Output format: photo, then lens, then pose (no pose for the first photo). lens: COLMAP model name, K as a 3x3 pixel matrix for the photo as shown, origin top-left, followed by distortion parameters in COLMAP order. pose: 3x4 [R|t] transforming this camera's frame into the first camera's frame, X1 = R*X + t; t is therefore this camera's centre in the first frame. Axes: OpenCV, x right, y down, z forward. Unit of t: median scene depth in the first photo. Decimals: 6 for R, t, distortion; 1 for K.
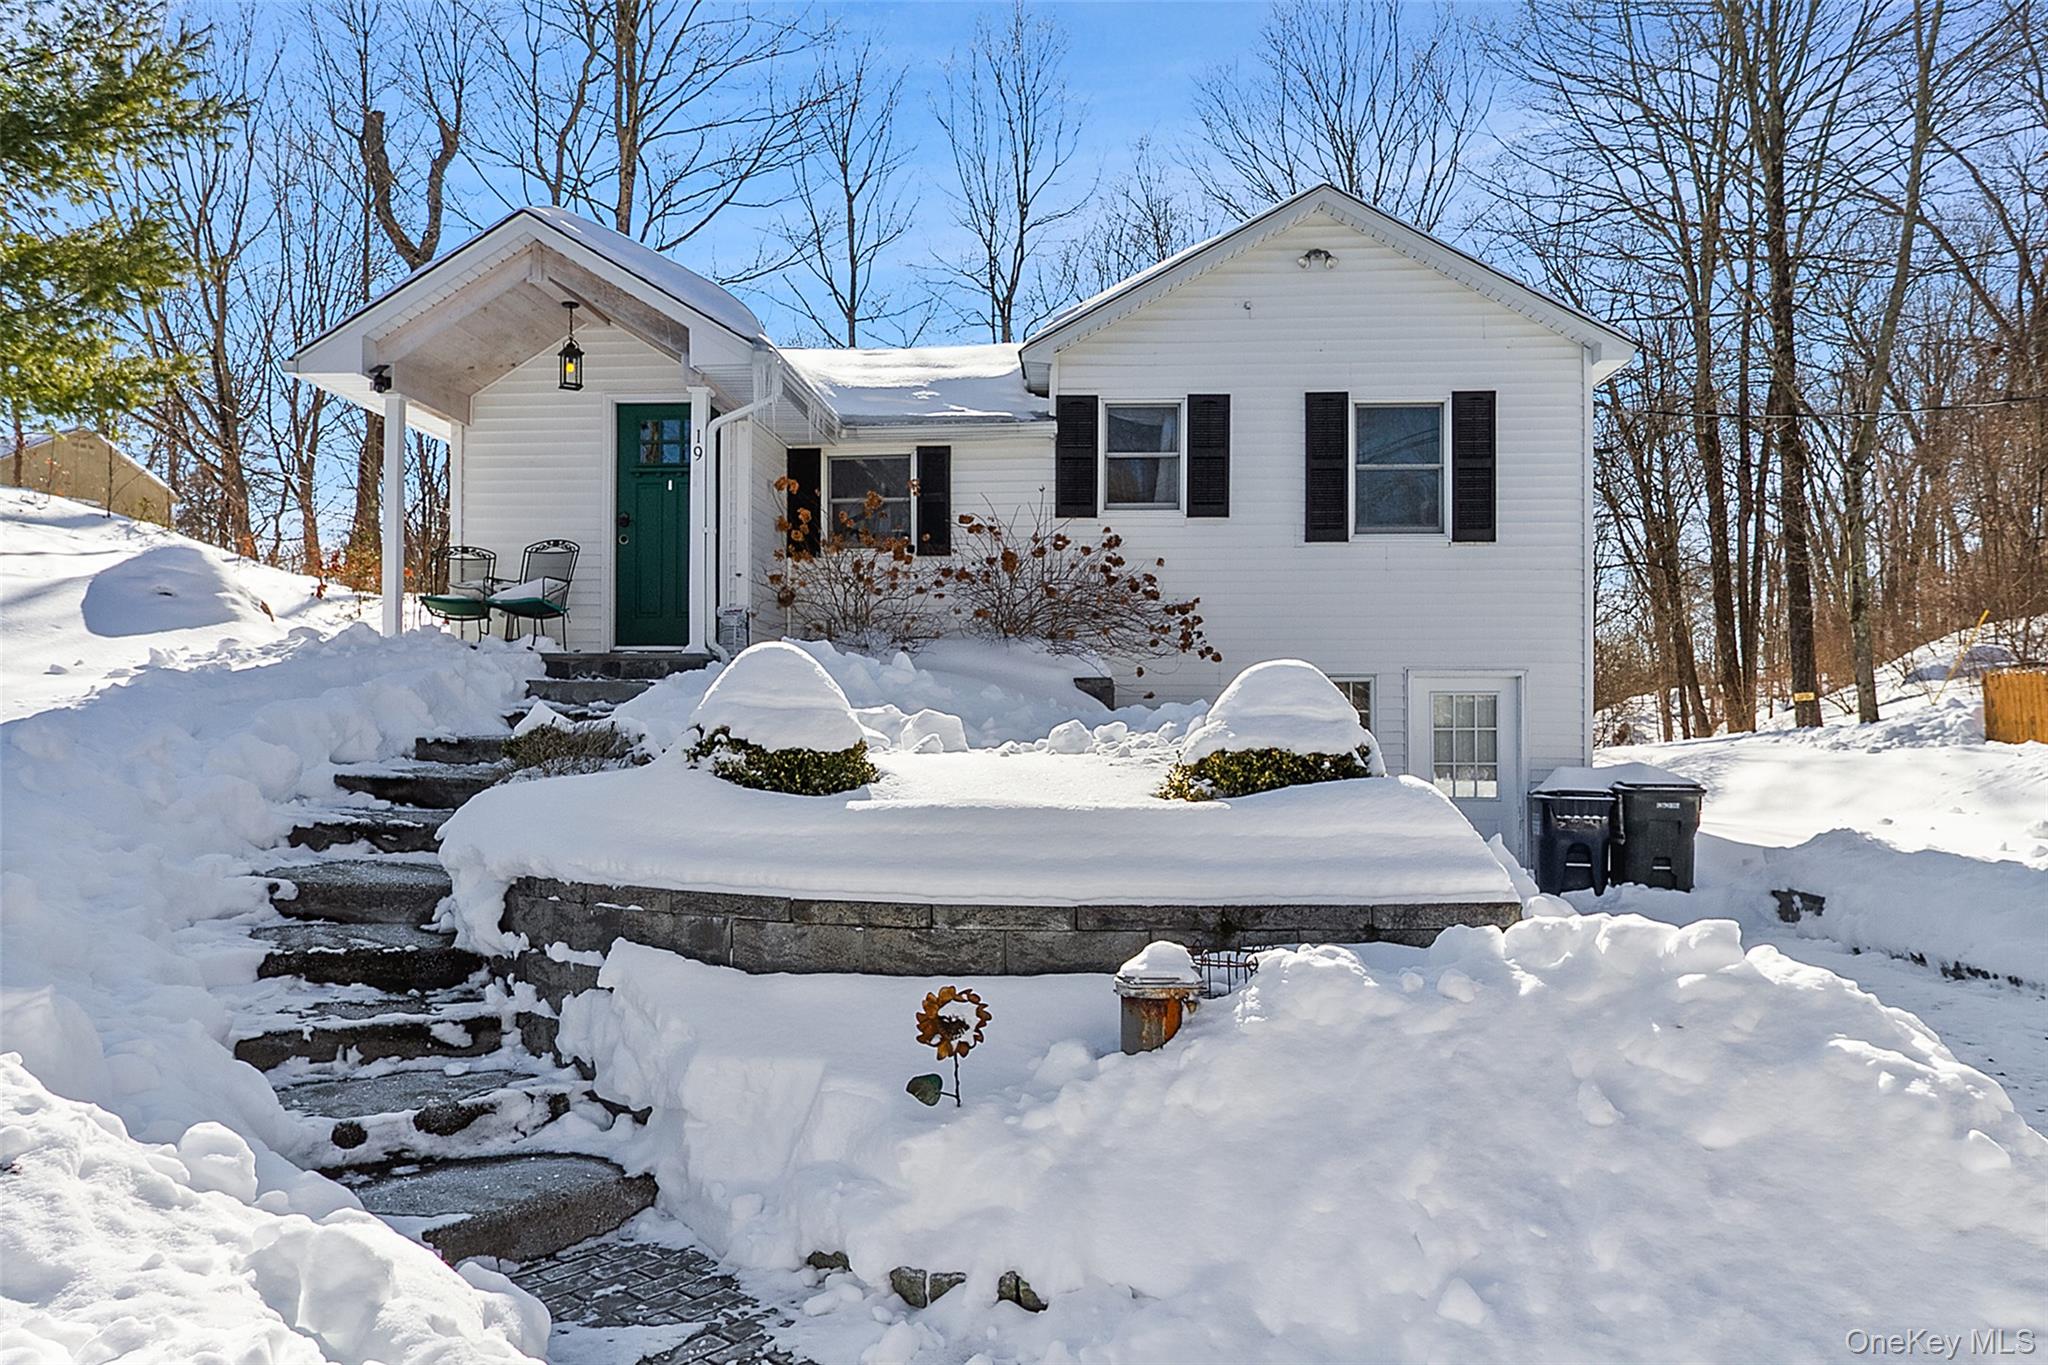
lens RADIAL K [[1455.2, 0, 1024.0], [0, 1455.2, 682.5], [0, 0, 1]] dist [-0.000705, -0.000277]
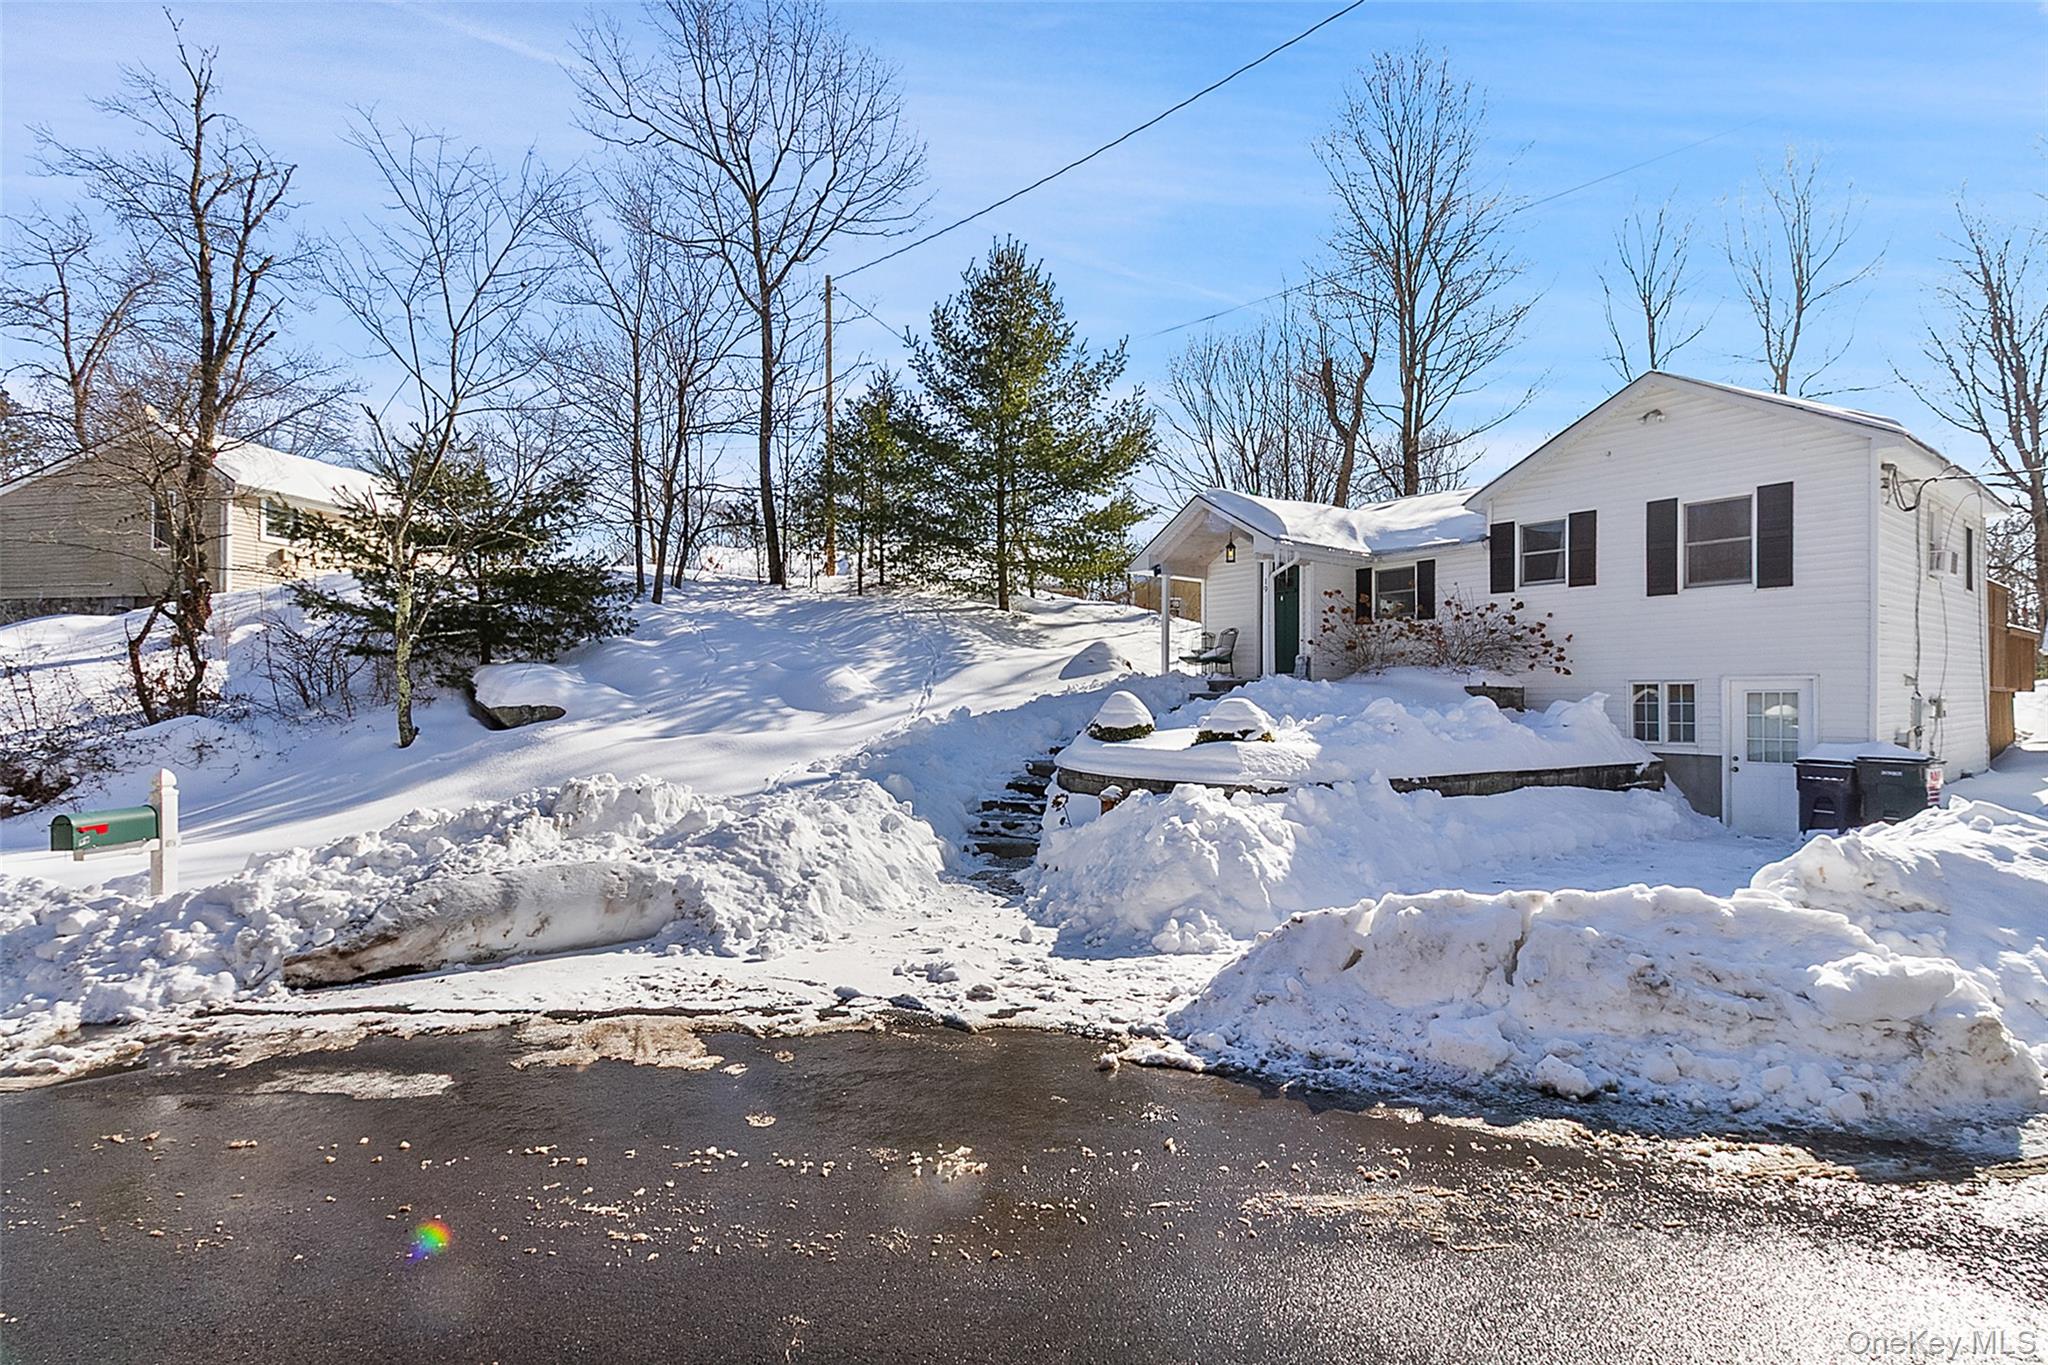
lens RADIAL K [[971.2, 0, 1039.0], [0, 971.2, 713.8], [0, 0, 1]] dist [0.007523, 0.000515]
pose [[0.666954, 0.008351, -0.745053, 0.545317], [0.028667, 0.998909, 0.036858, -0.027063], [0.744548, -0.045942, 0.665987, -0.213010]]
